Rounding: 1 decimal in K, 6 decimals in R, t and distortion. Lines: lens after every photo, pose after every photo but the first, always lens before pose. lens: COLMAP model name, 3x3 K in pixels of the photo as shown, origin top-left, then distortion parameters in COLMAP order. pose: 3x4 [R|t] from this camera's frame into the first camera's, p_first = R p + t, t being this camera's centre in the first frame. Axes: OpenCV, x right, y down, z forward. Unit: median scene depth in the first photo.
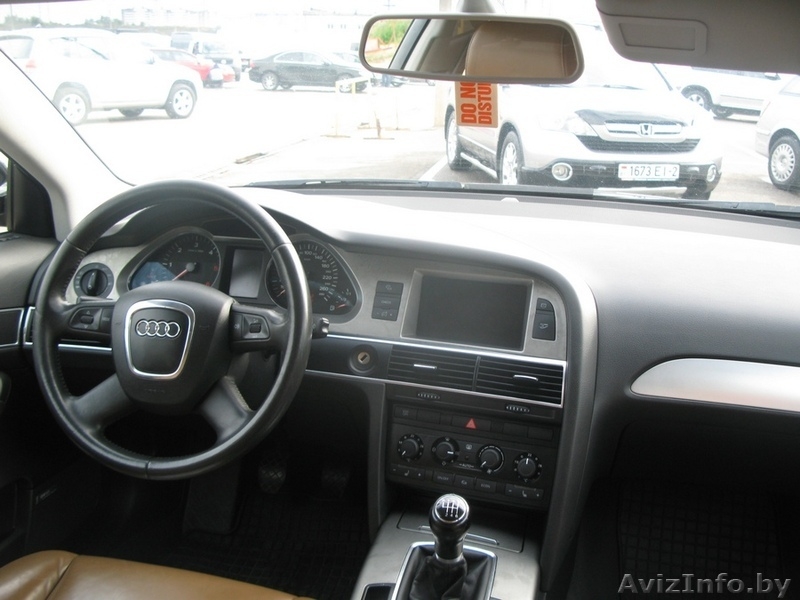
lens RADIAL K [[824.9, 0, 399.6], [0, 824.9, 300.8], [0, 0, 1]] dist [-0.134370, 0.000000]
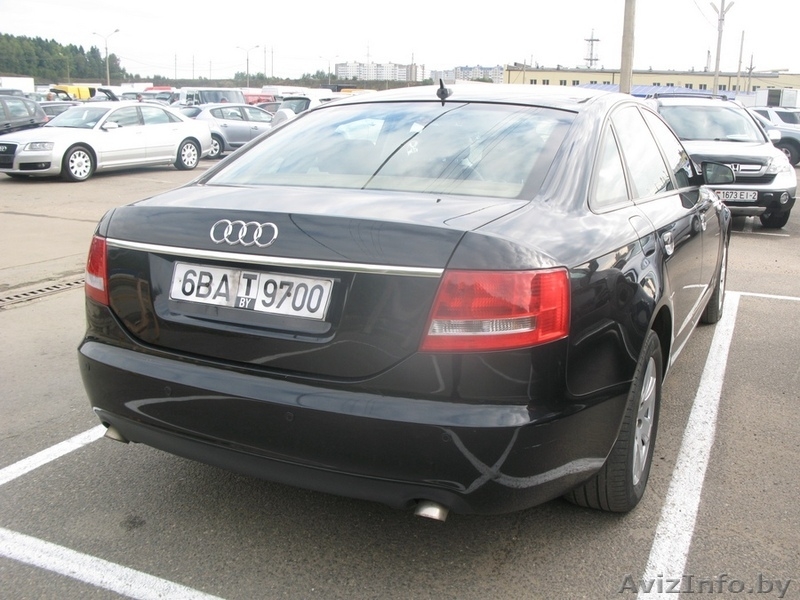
lens RADIAL K [[824.9, 0, 404.7], [0, 824.9, 304.0], [0, 0, 1]] dist [-0.134370, 0.000000]
pose [[0.972743, 0.042201, -0.228012, 0.024054], [-0.055418, 0.997115, -0.051876, 0.062424], [0.225165, 0.063098, 0.972275, -0.233775]]
